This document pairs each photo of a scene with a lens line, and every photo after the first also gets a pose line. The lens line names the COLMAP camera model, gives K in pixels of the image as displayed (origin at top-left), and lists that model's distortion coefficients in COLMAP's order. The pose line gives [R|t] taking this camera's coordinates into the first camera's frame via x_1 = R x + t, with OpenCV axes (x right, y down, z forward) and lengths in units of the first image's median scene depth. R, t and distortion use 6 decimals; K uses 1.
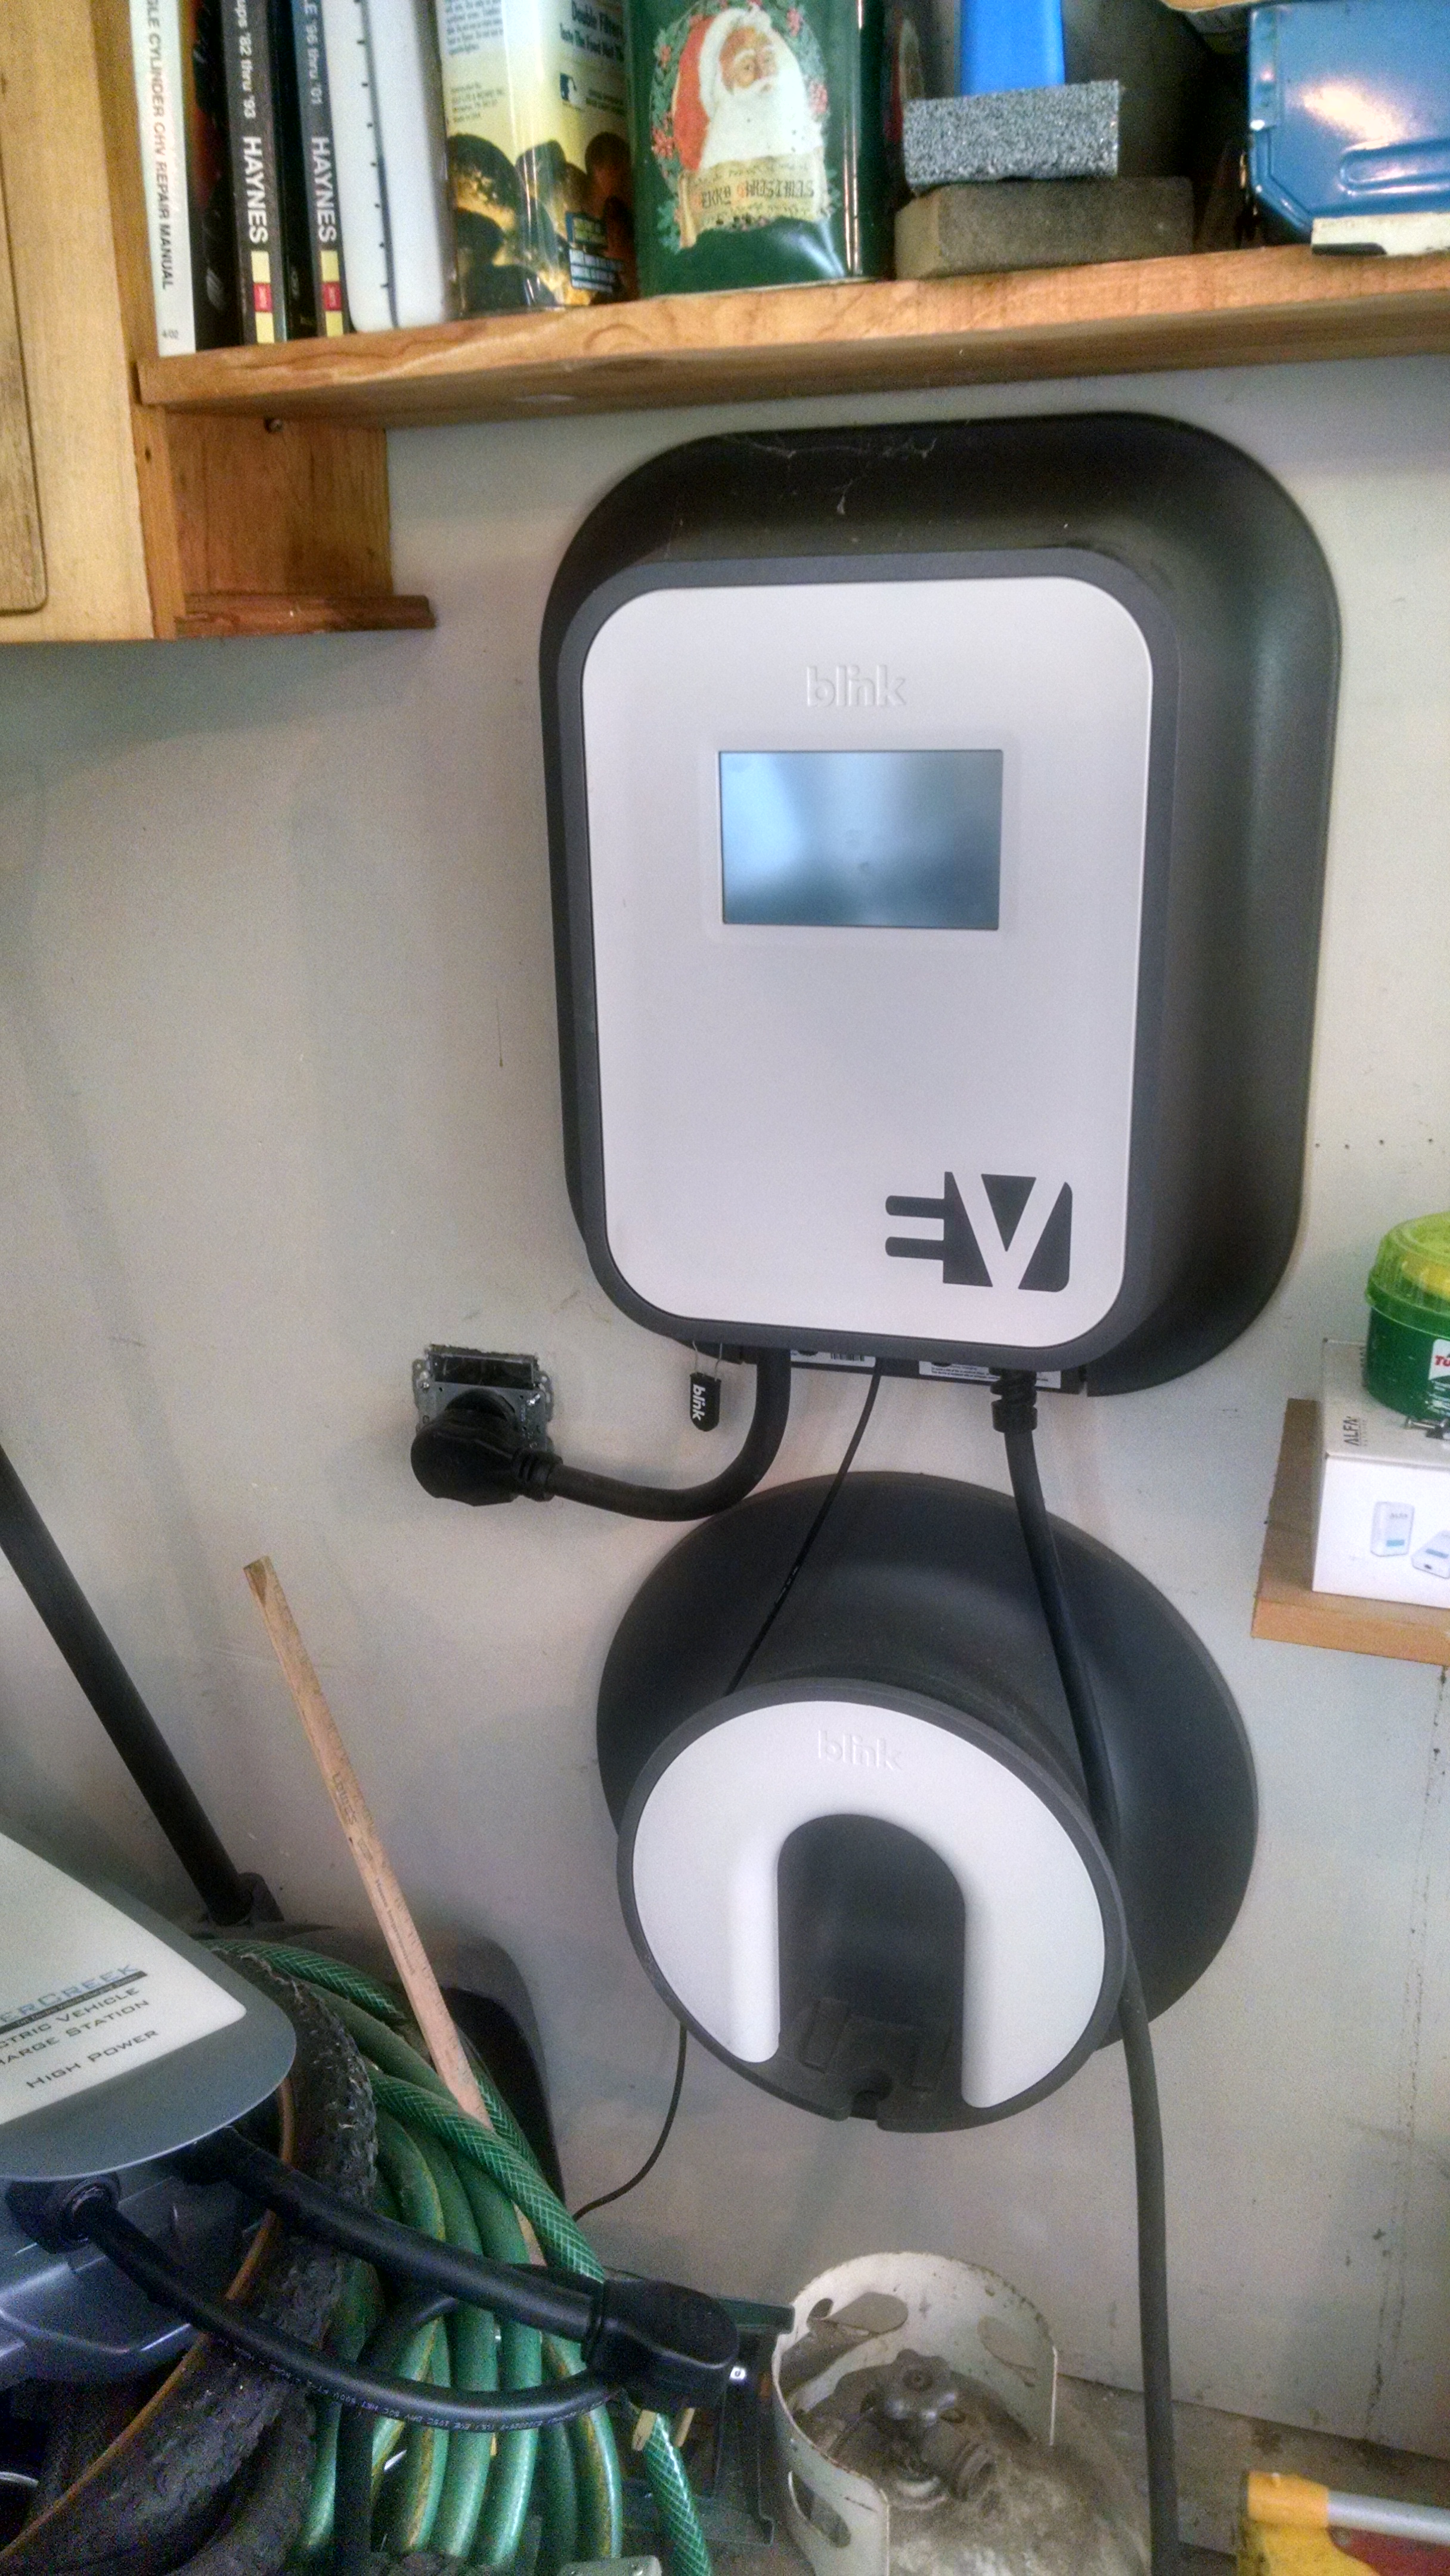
lens RADIAL K [[2144.0, 0, 729.1], [0, 2144.0, 1350.6], [0, 0, 1]] dist [0.089122, -0.114646]
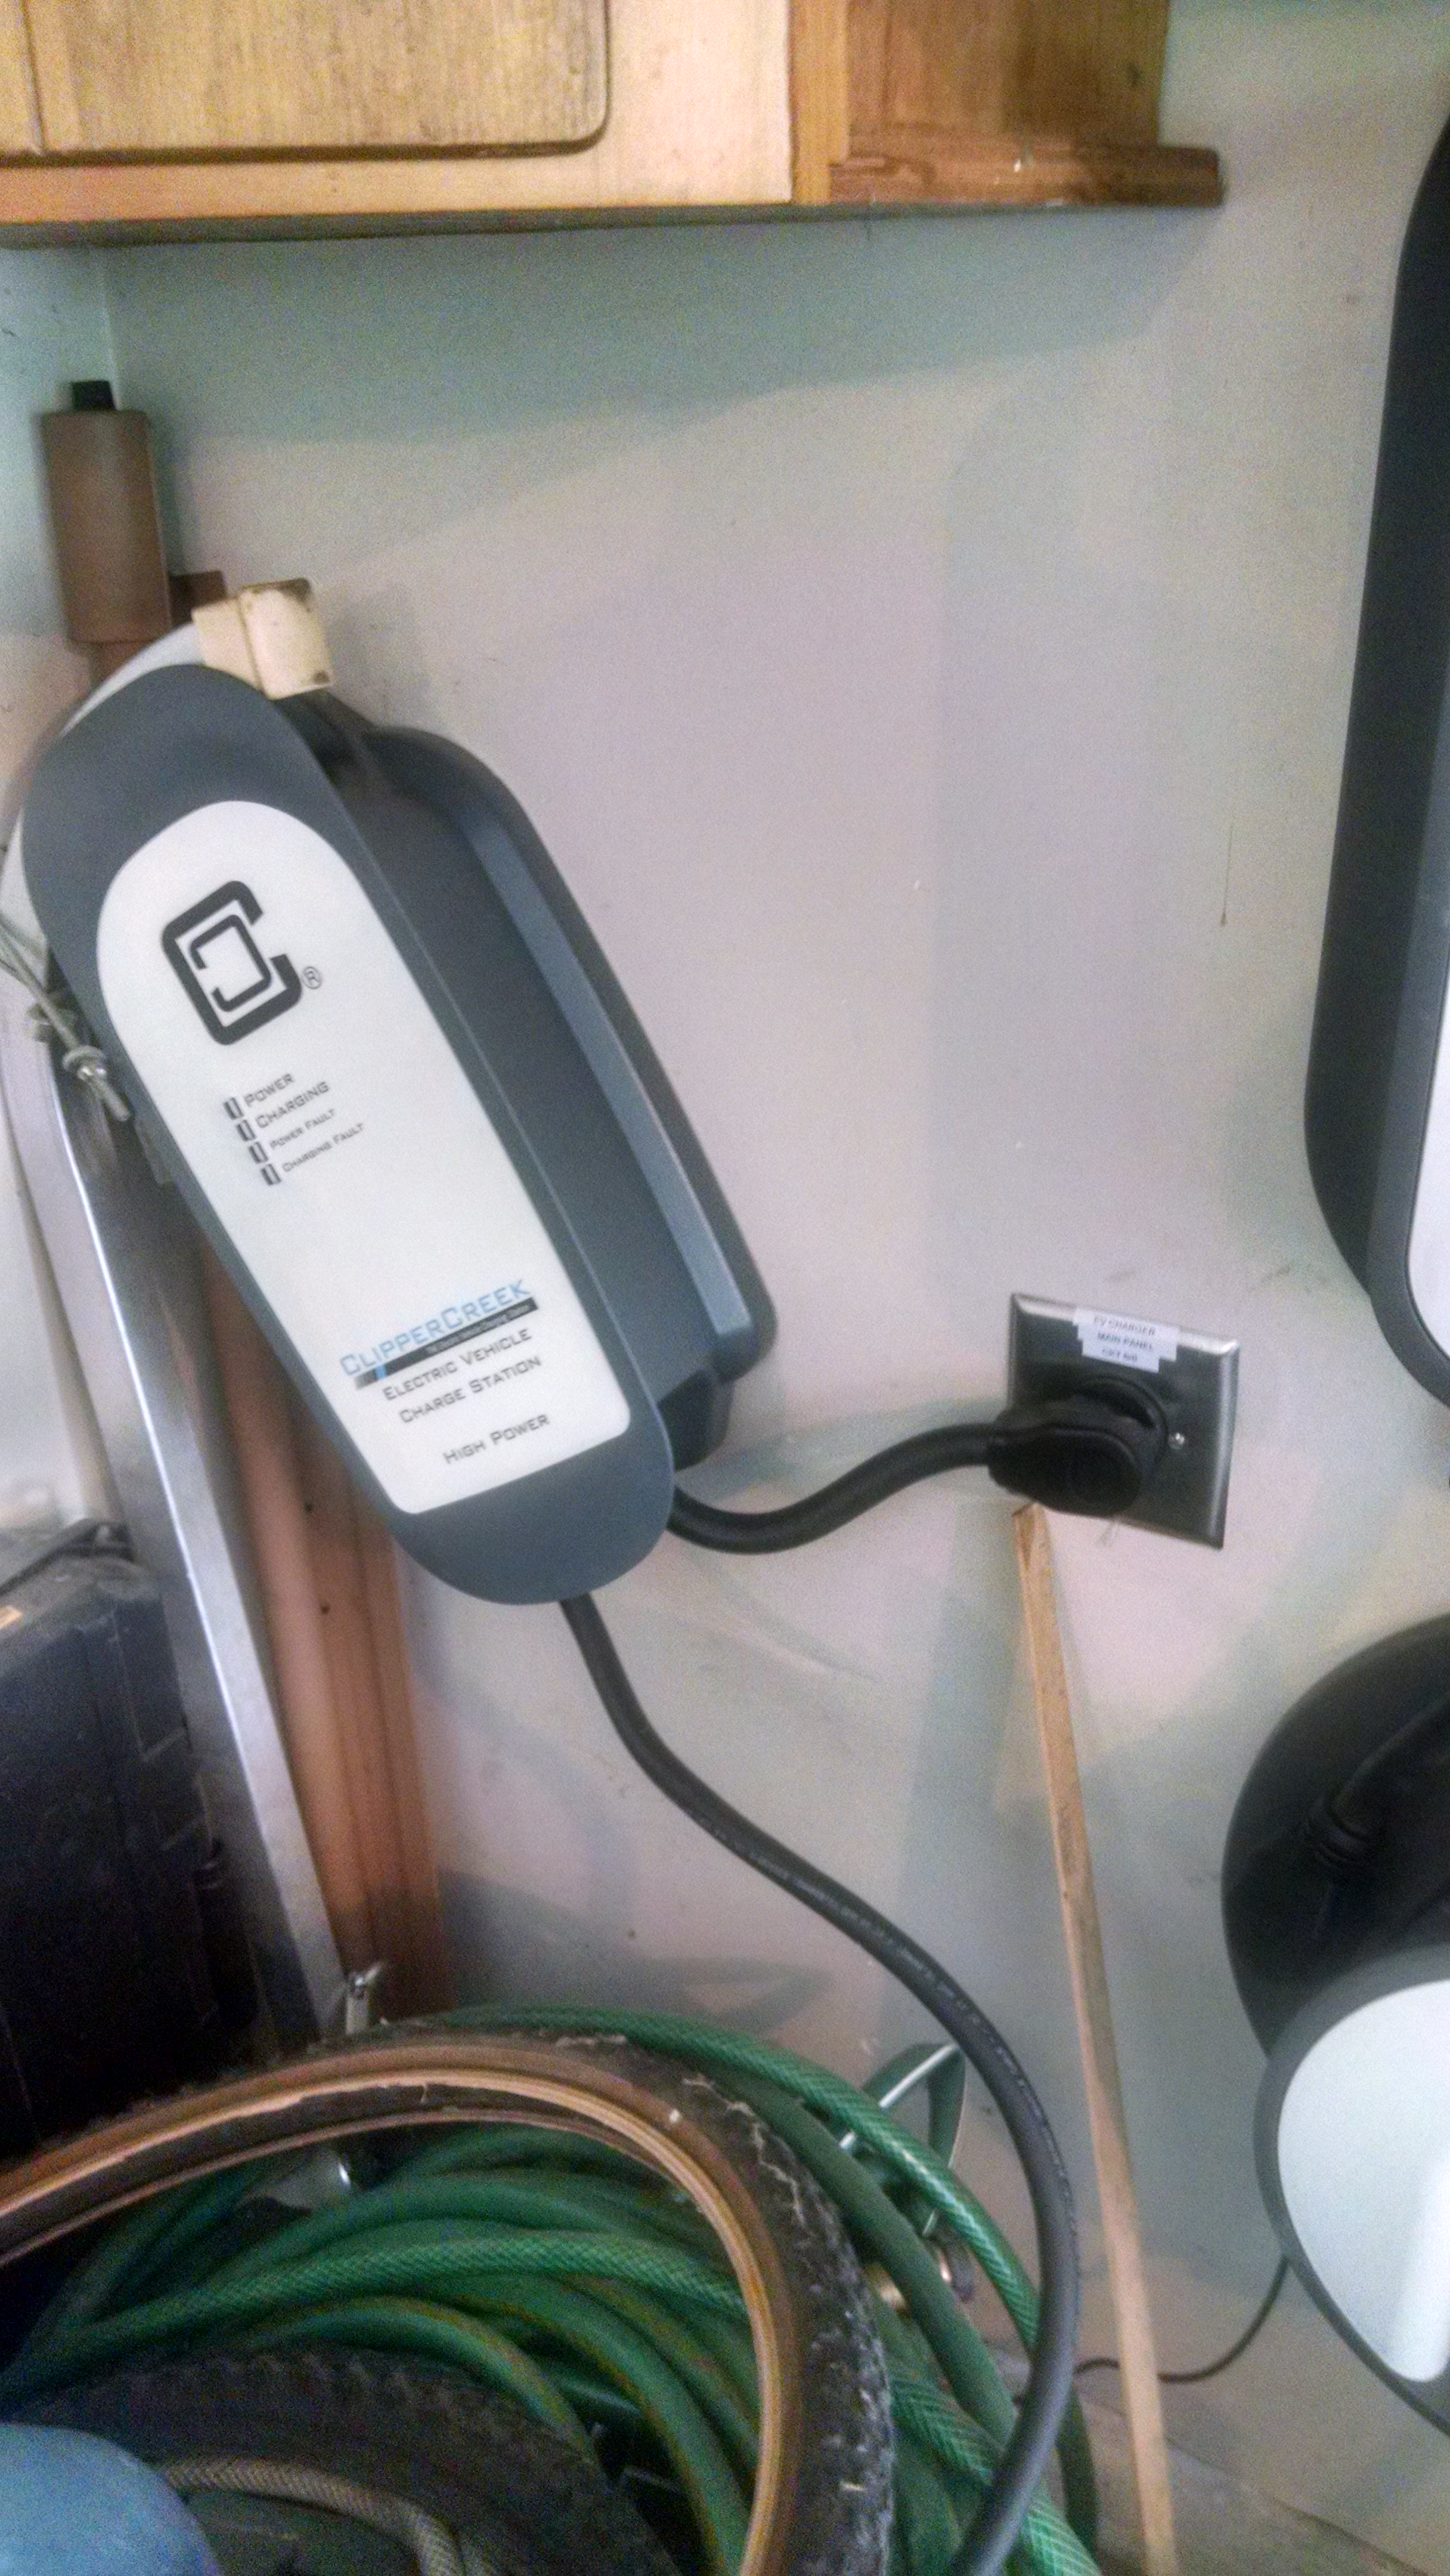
lens RADIAL K [[2144.0, 0, 729.1], [0, 2144.0, 1350.6], [0, 0, 1]] dist [0.089122, -0.114646]
pose [[0.968689, 0.118500, -0.218174, -0.109689], [-0.085810, 0.984389, 0.153670, -0.110658], [0.232978, -0.130137, 0.963735, 0.375349]]
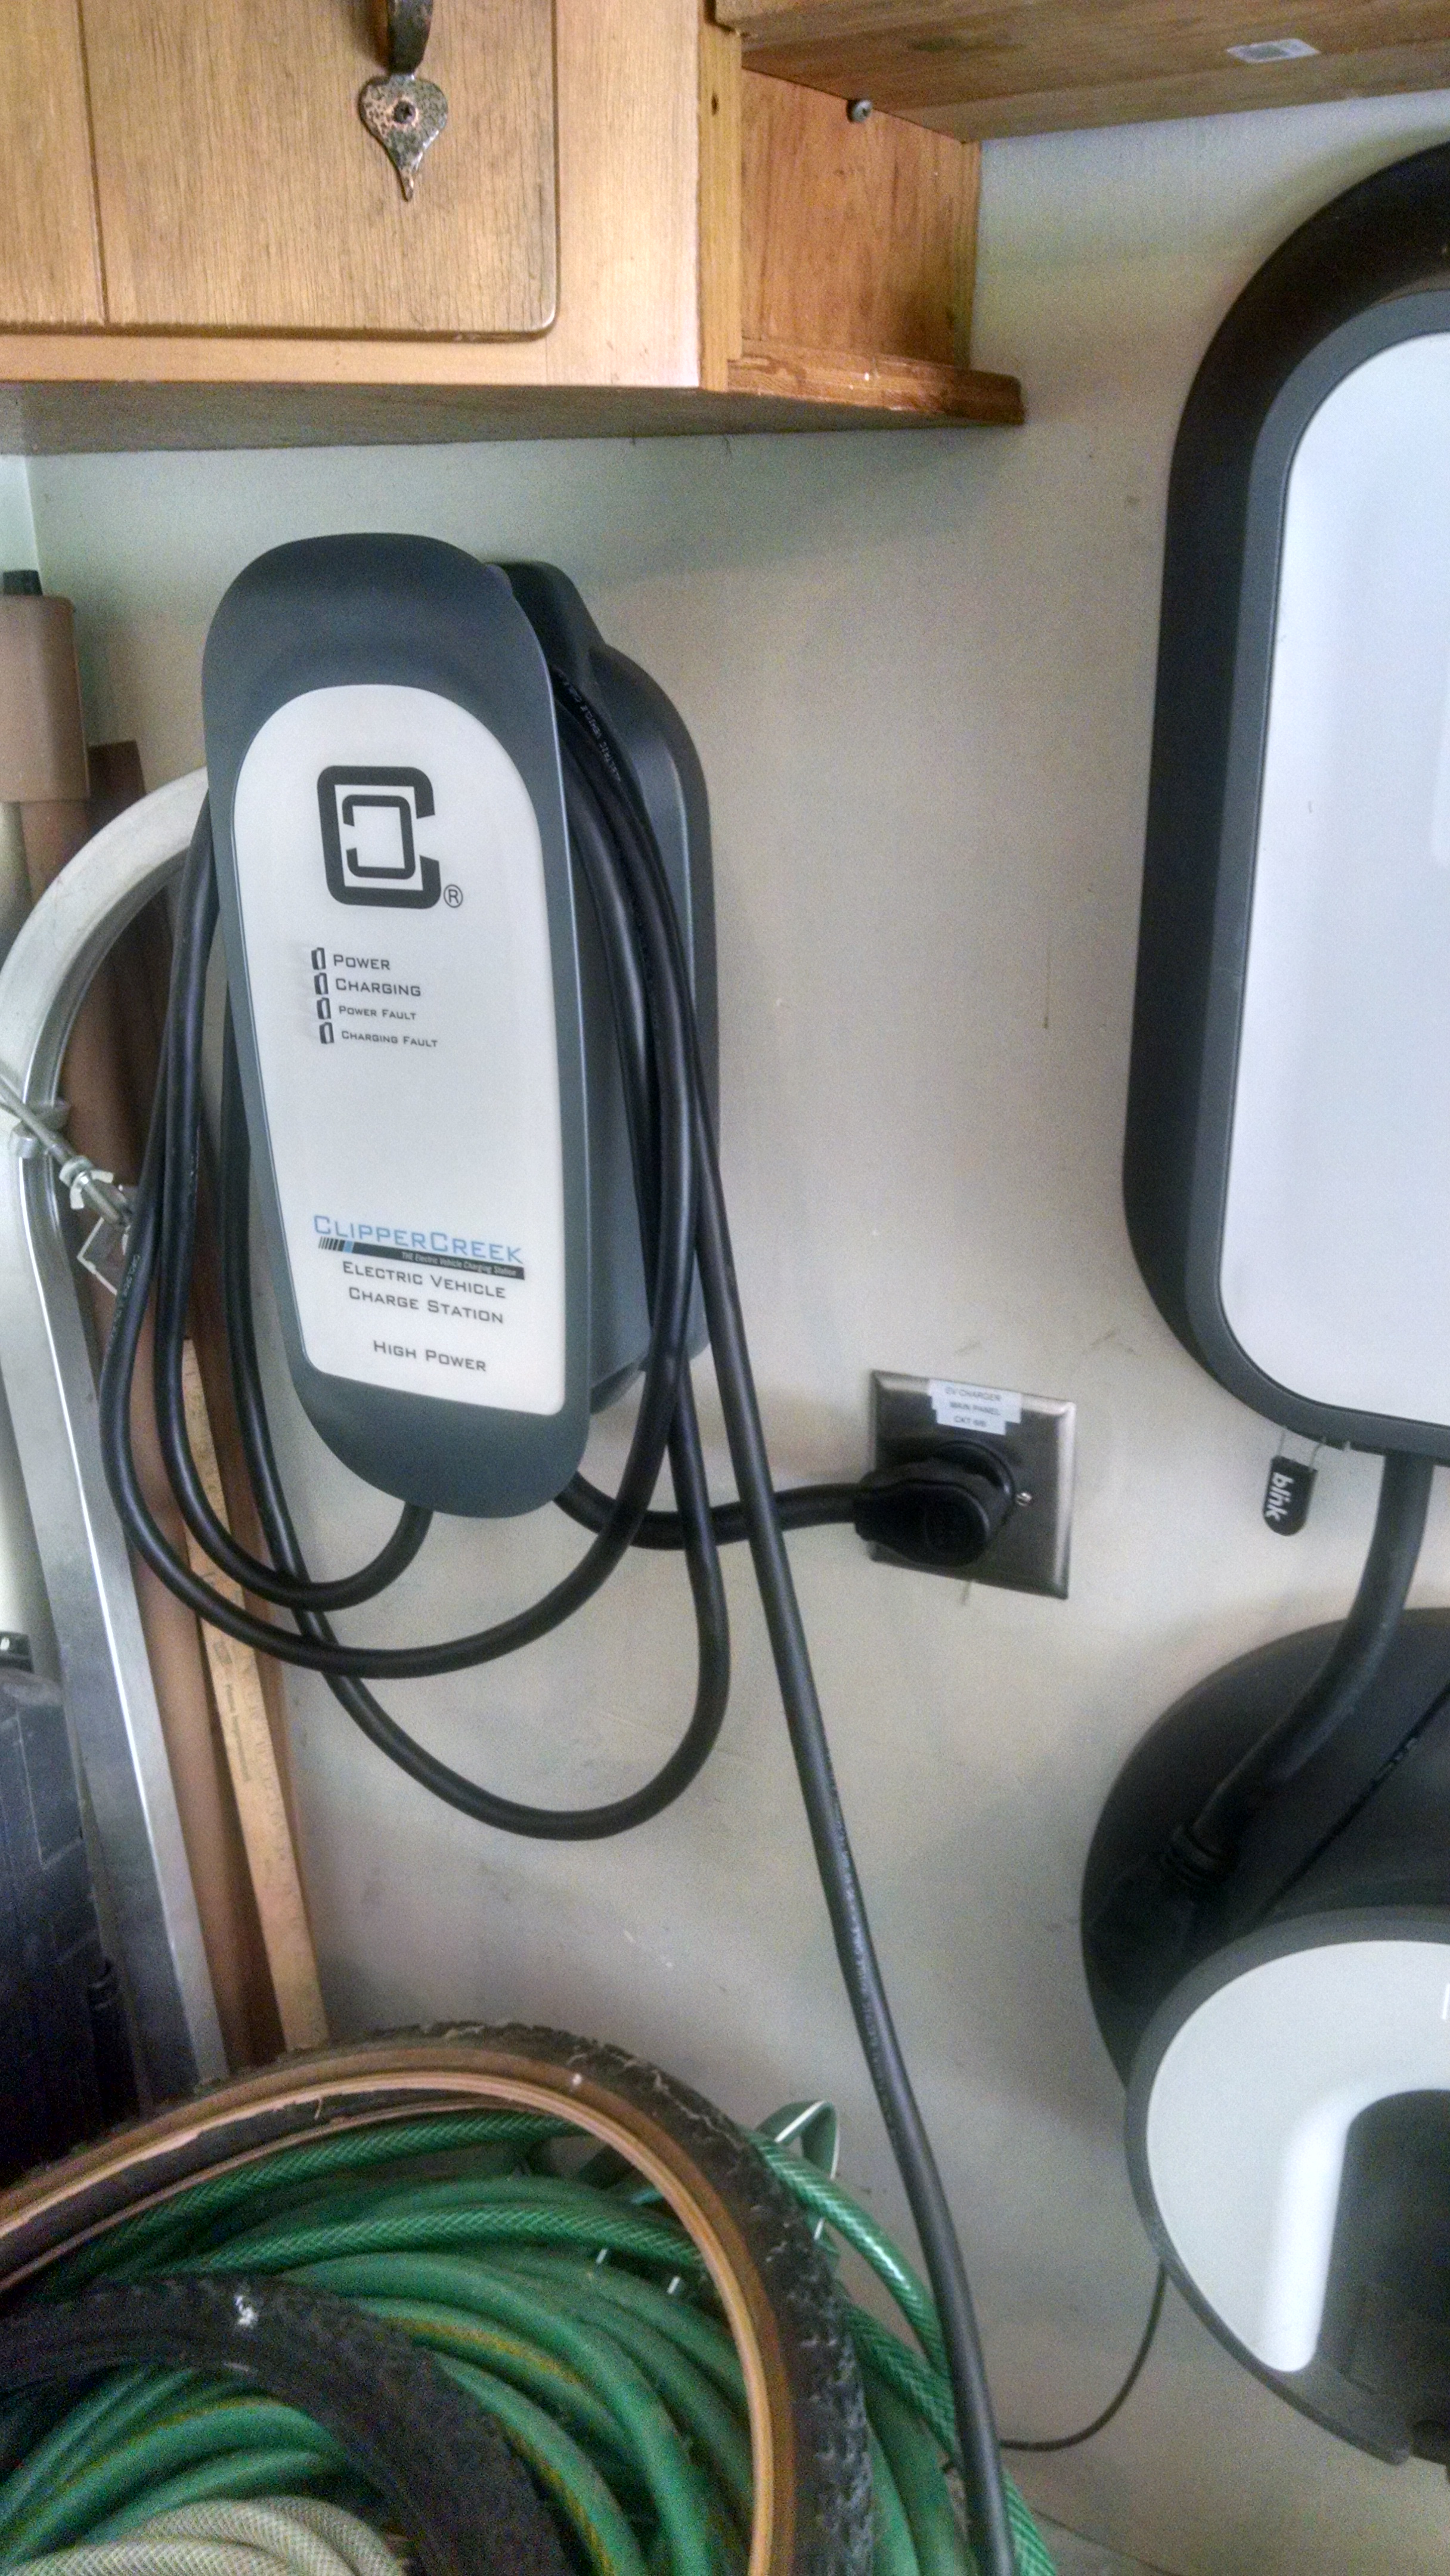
lens RADIAL K [[2144.0, 0, 729.1], [0, 2144.0, 1350.6], [0, 0, 1]] dist [0.089122, -0.114646]
pose [[0.988427, 0.068212, -0.135496, -0.124522], [-0.064669, 0.997444, 0.030383, -0.043431], [0.137222, -0.021269, 0.990312, 0.281529]]
